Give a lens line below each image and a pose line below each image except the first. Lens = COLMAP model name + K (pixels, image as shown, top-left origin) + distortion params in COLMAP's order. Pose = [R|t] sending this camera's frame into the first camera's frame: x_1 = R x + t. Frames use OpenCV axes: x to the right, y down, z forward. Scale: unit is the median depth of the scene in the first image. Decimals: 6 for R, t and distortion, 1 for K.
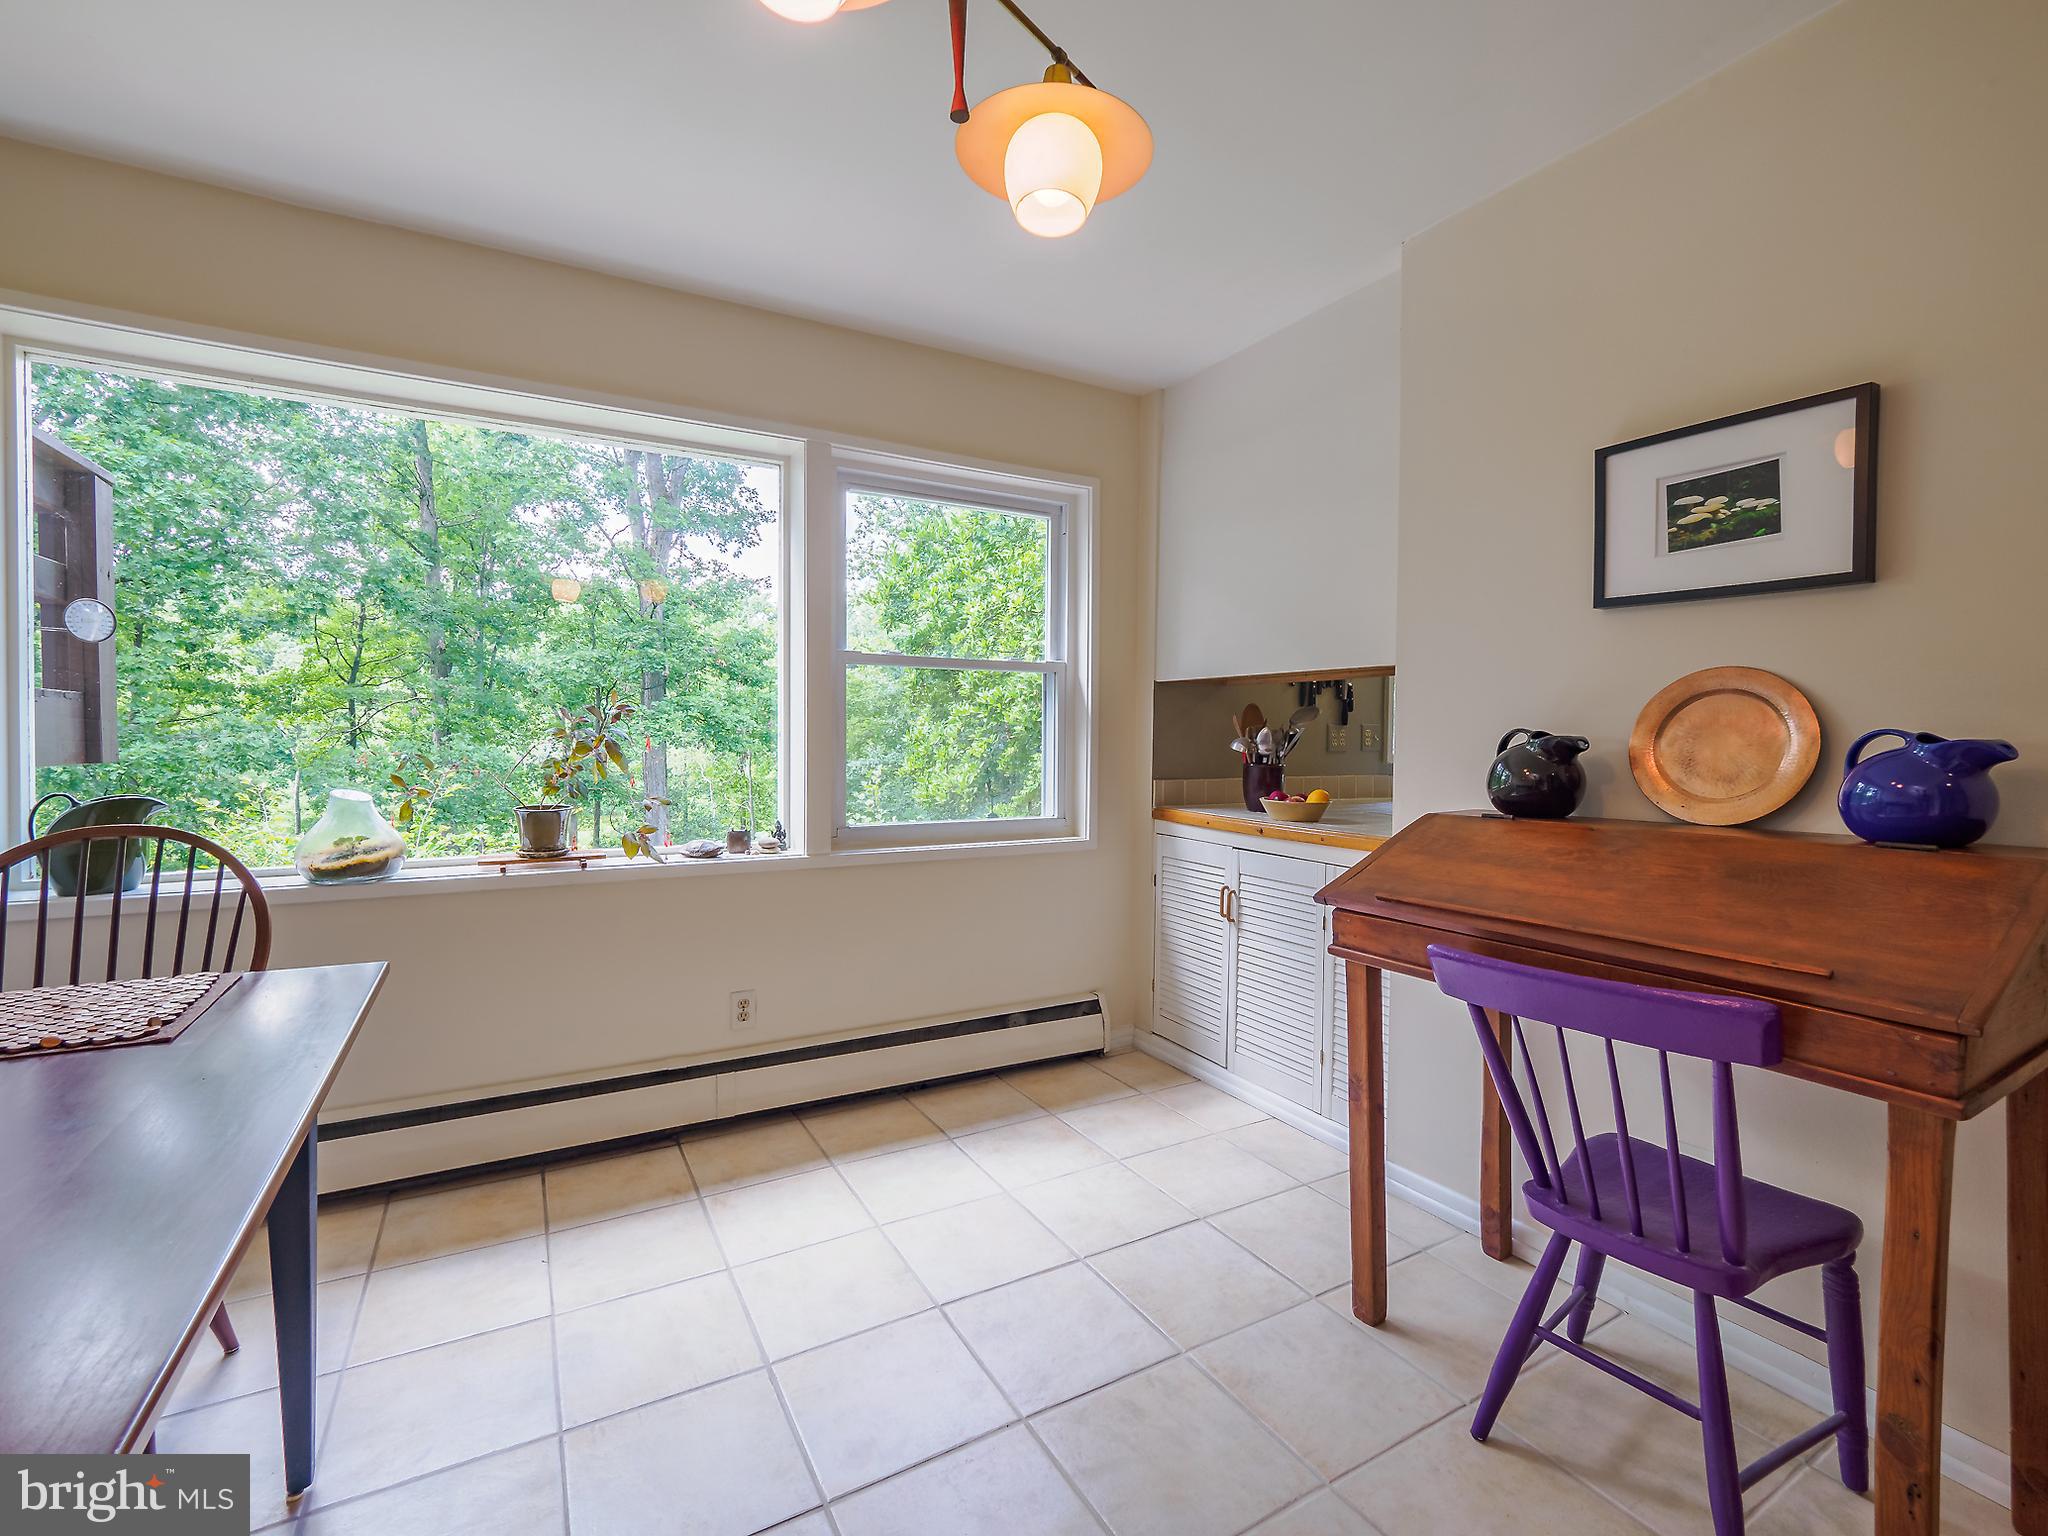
lens RADIAL K [[895.8, 0, 1022.5], [0, 895.8, 750.9], [0, 0, 1]] dist [0.000875, -0.000269]
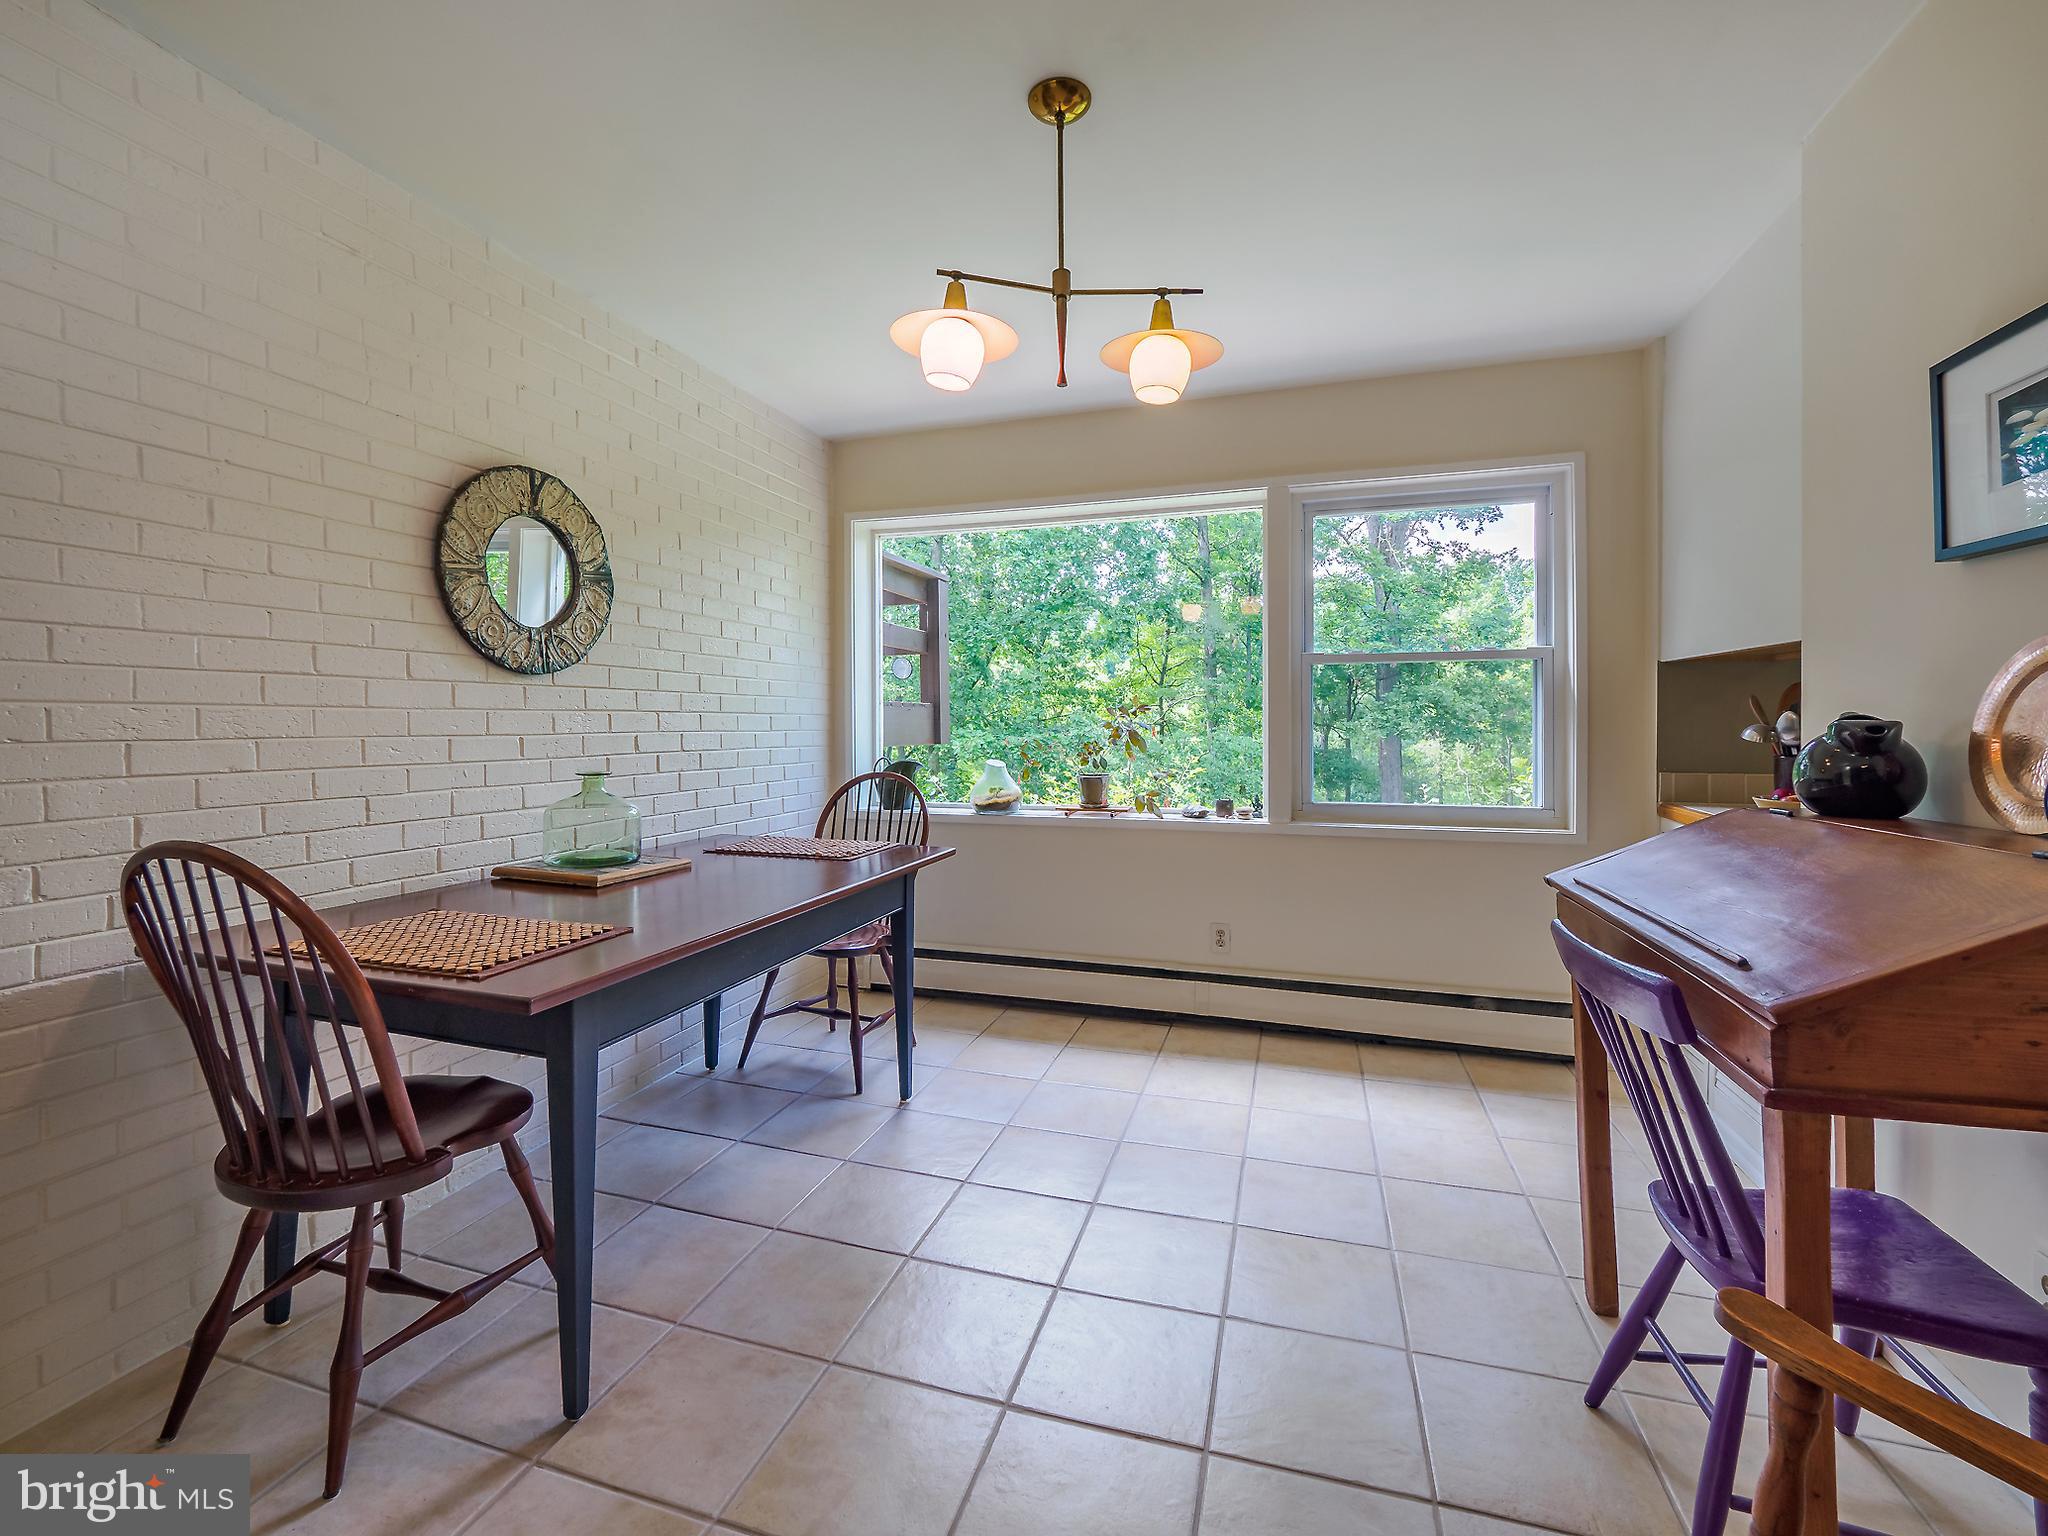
lens RADIAL K [[906.1, 0, 991.0], [0, 906.1, 733.6], [0, 0, 1]] dist [-0.000930, -0.000141]
pose [[0.661756, 0.000467, -0.749719, 0.459010], [-0.007052, 0.999959, -0.005601, 0.004231], [0.749686, 0.008994, 0.661732, -0.117487]]
